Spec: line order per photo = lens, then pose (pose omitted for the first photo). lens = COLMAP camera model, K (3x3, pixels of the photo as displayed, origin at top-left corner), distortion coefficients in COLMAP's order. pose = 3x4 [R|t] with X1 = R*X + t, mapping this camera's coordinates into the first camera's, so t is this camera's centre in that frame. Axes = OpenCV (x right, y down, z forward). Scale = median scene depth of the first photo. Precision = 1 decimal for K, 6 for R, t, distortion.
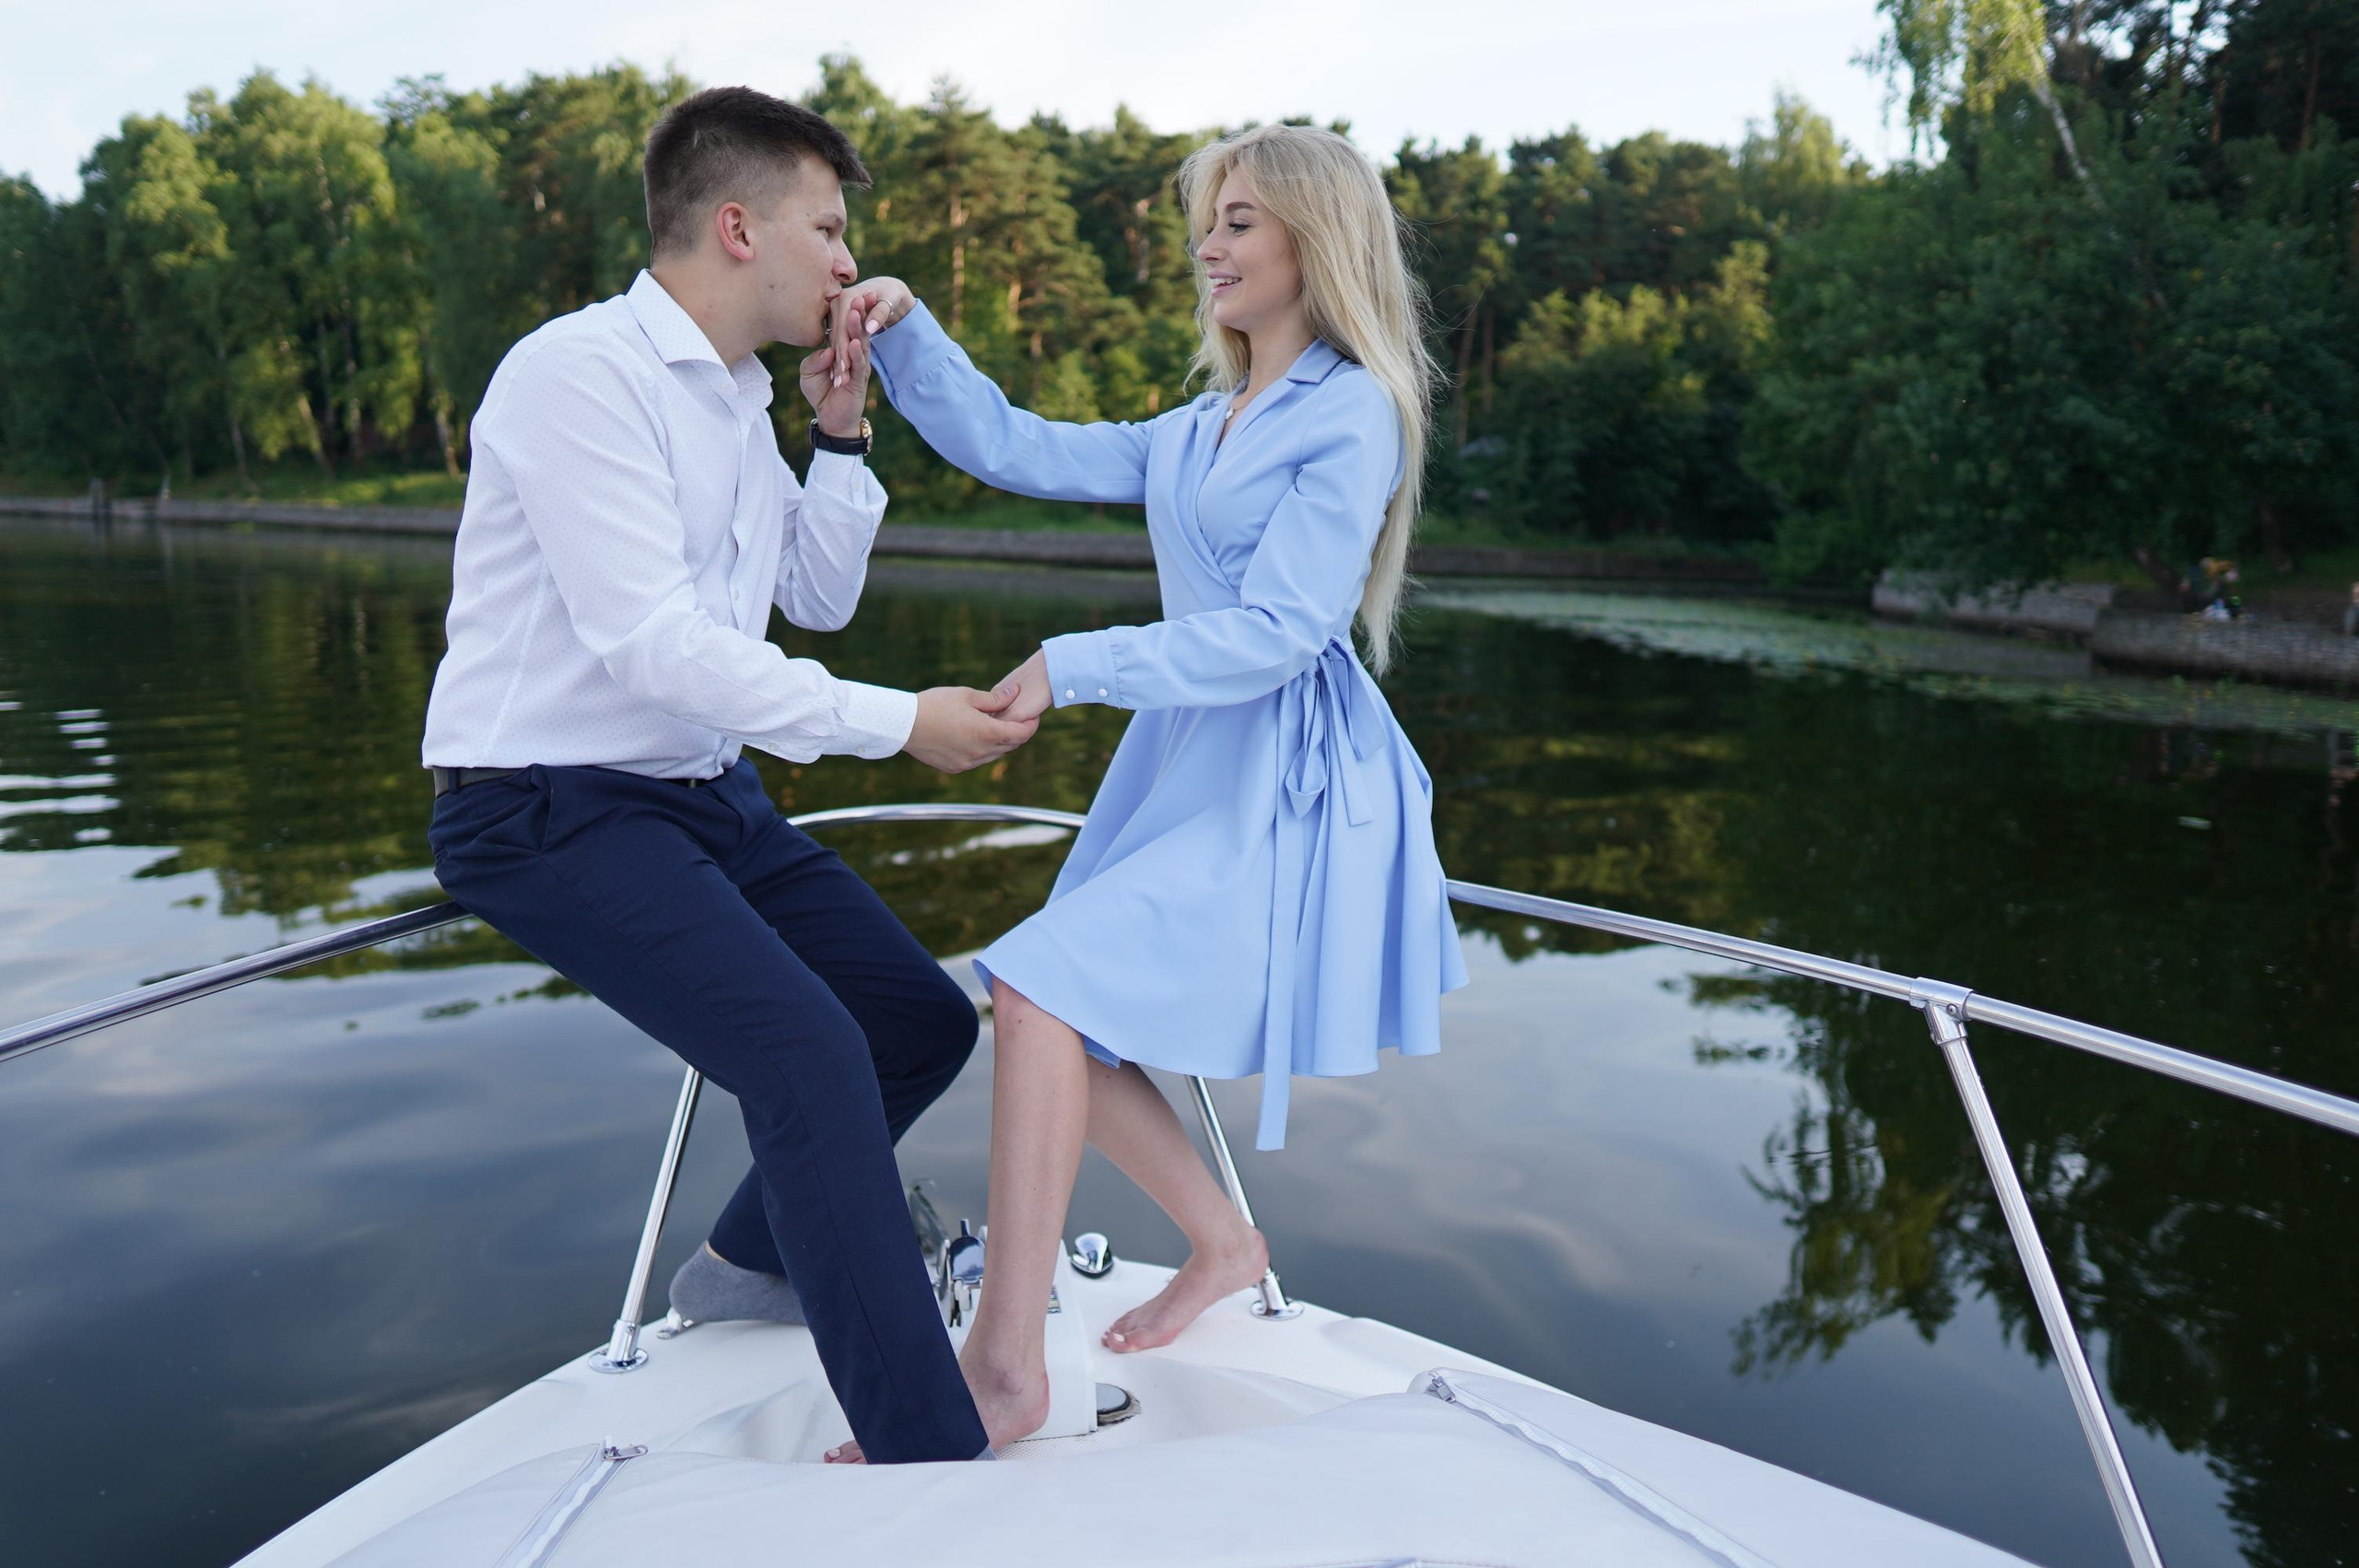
lens RADIAL K [[1665.7, 0, 1179.5], [0, 1665.7, 784.0], [0, 0, 1]] dist [-0.104542, 0.066593]
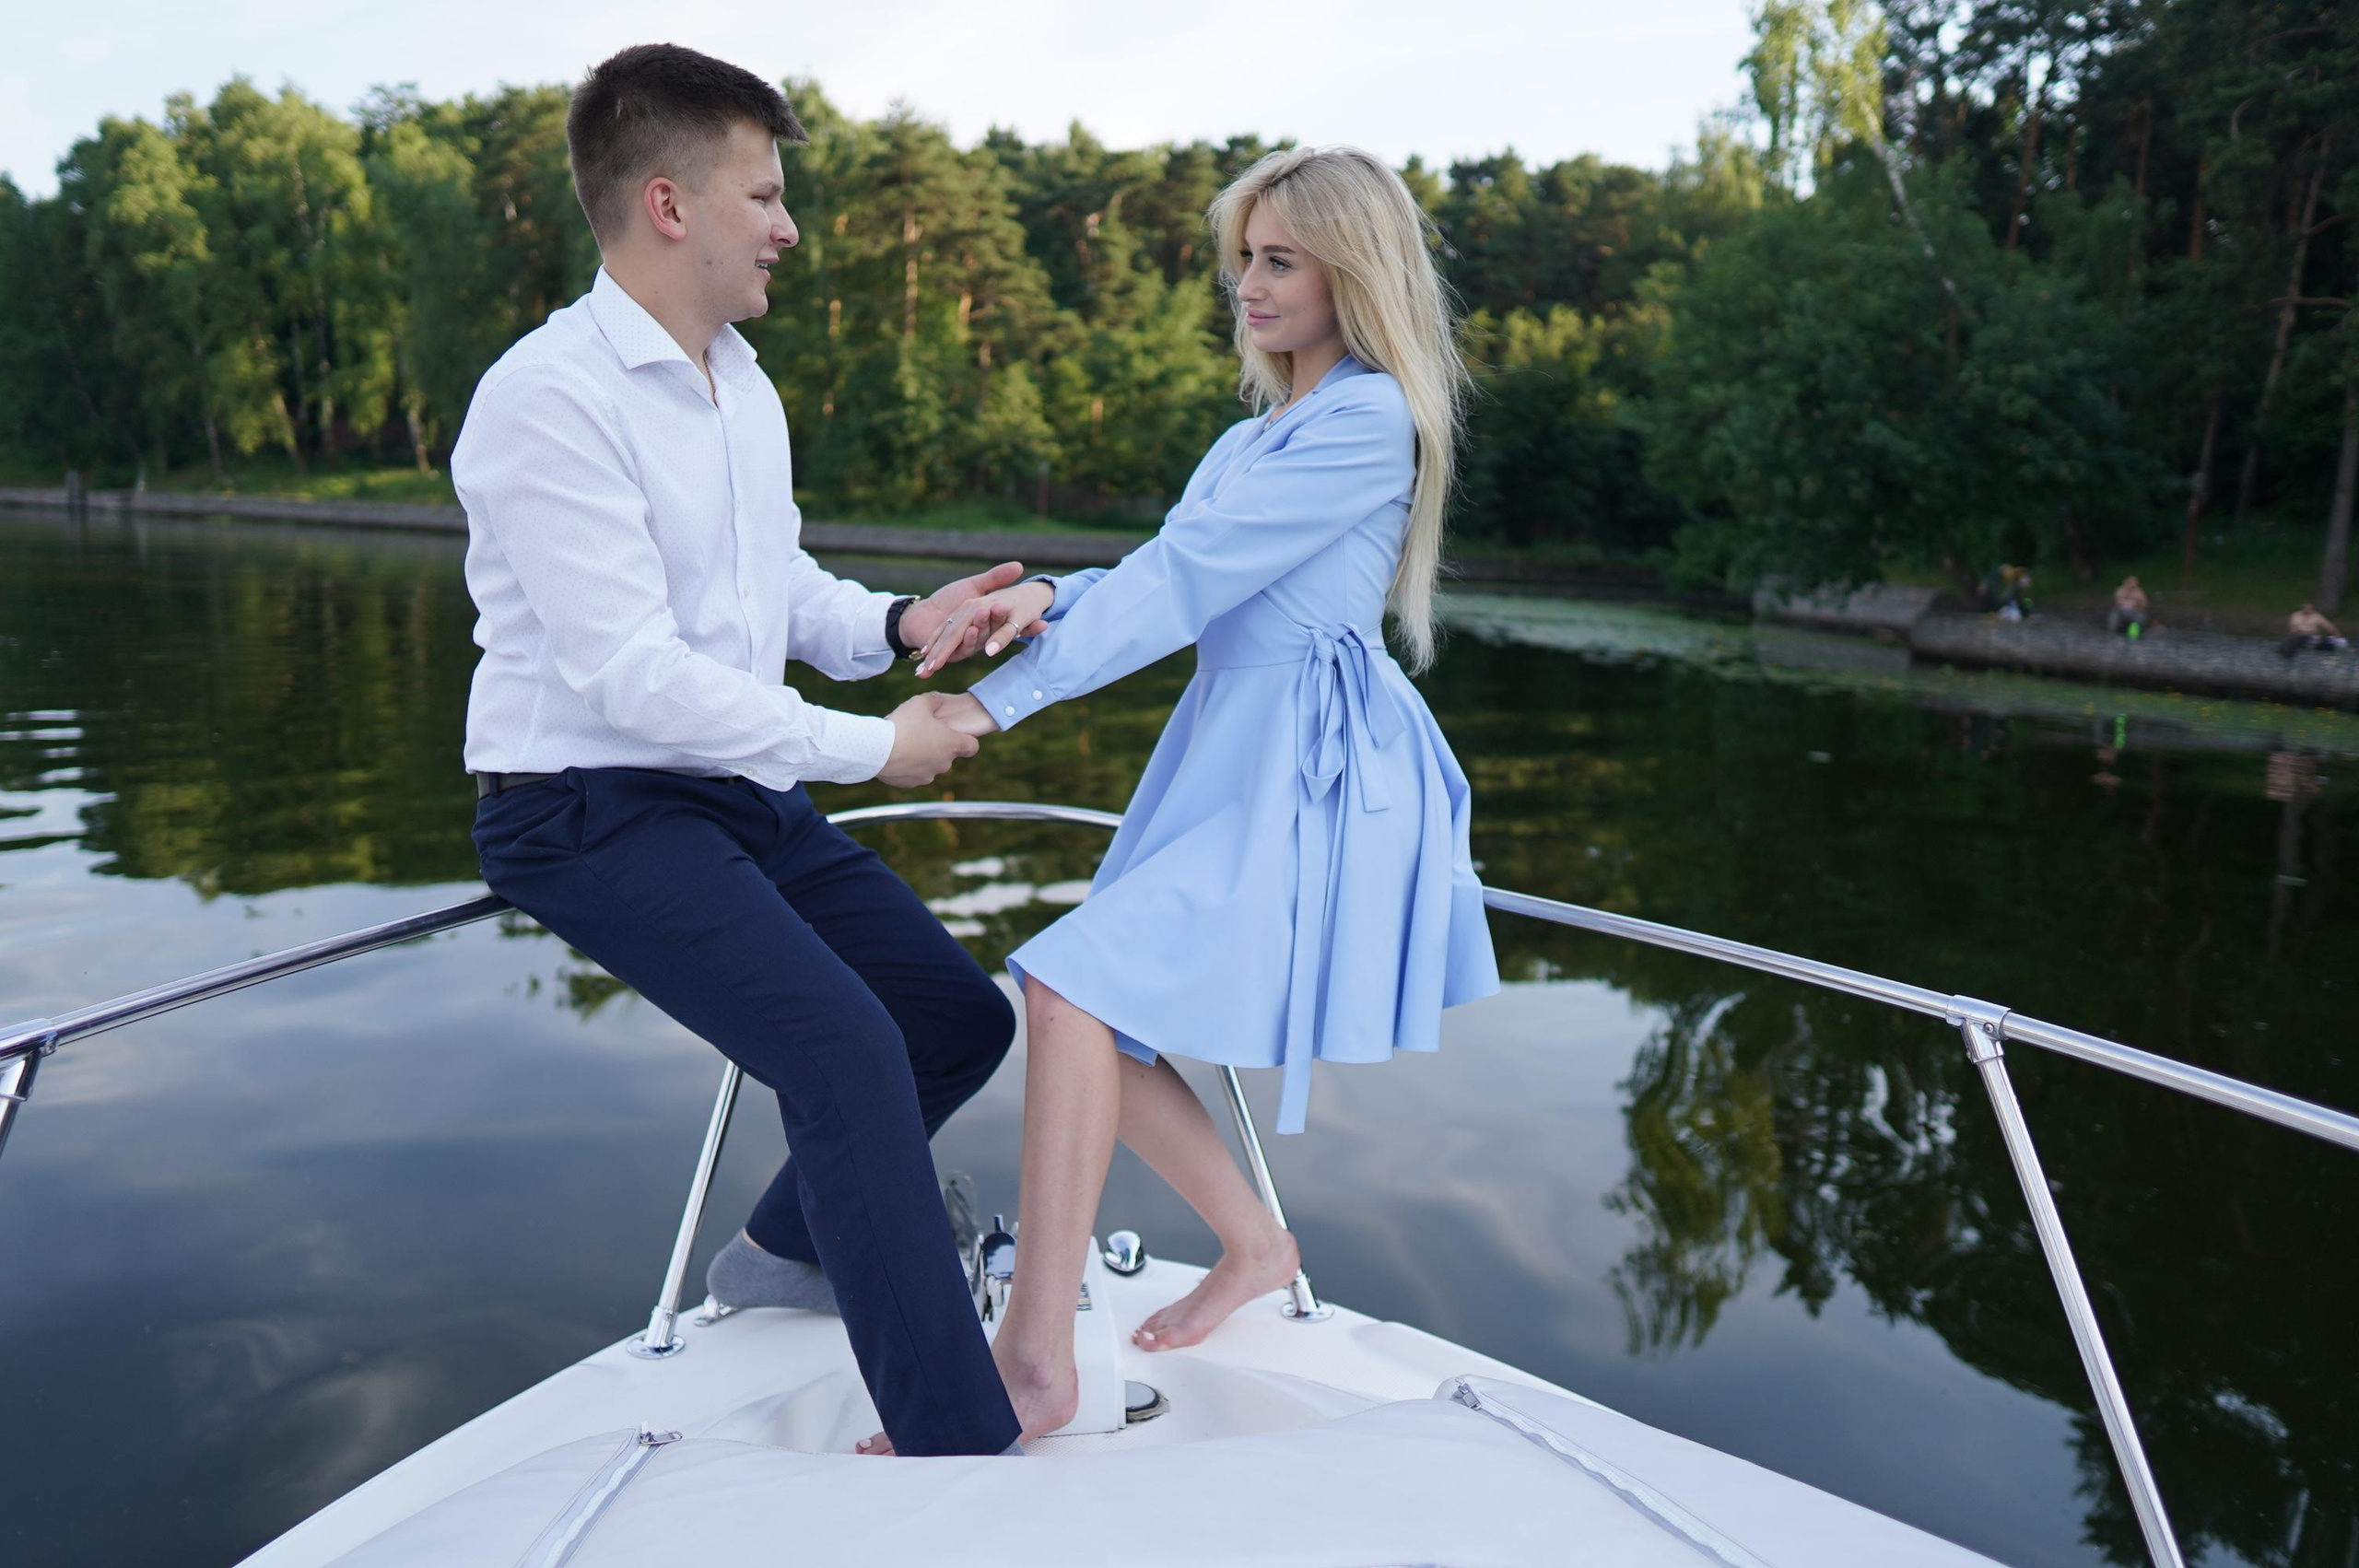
lens RADIAL K [[1667.1, 0, 1179.5], [0, 1667.1, 784.0], [0, 0, 1]] dist [-0.103677, 0.060340]
pose [[0.999684, 0.008158, 0.023758, 0.012416], [-0.008111, 0.999965, -0.002075, 0.007822], [-0.023774, 0.001882, 0.999716, -0.048711]]
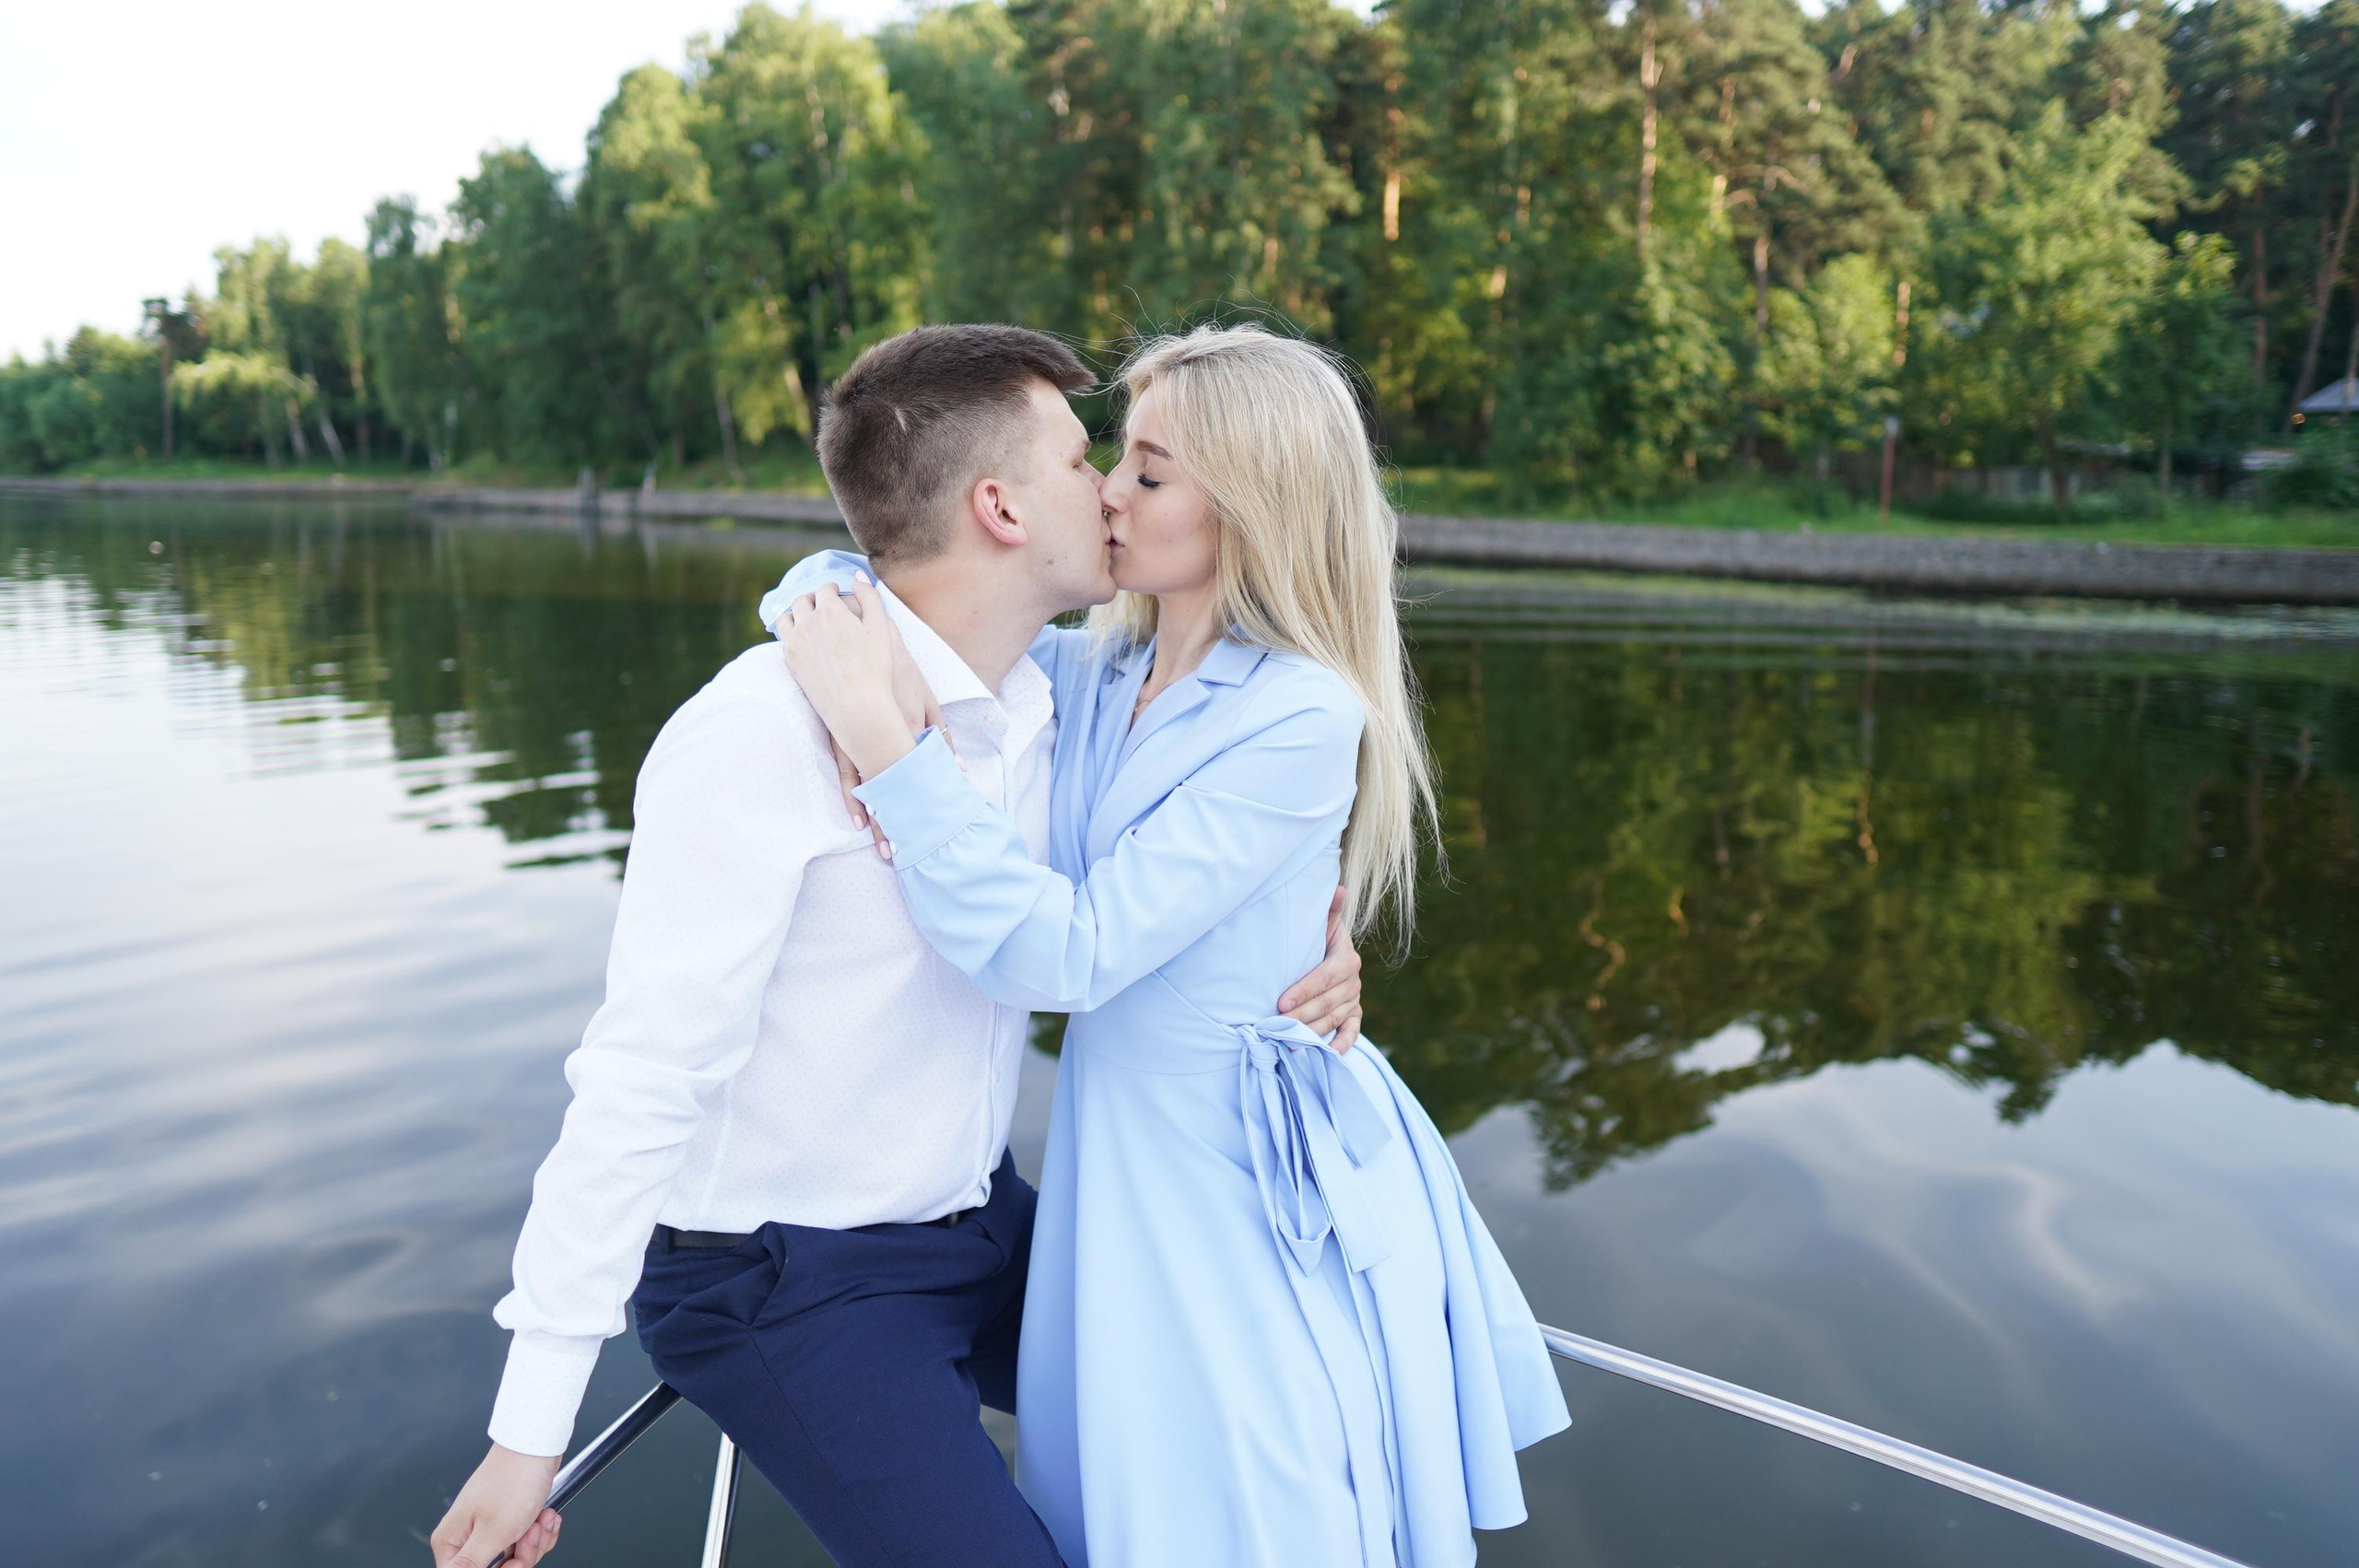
lens RADIAL K [[1665.7, 0, 1179.5], [0, 1665.7, 784.0], [0, 0, 1]] dist [-0.104542, 0.066593]
pose [[0.959482, 0.029195, -0.280254, -0.103326], [-0.024062, 0.999474, 0.021740, -0.047255], [0.280741, -0.014116, 0.959680, 0.238655]]
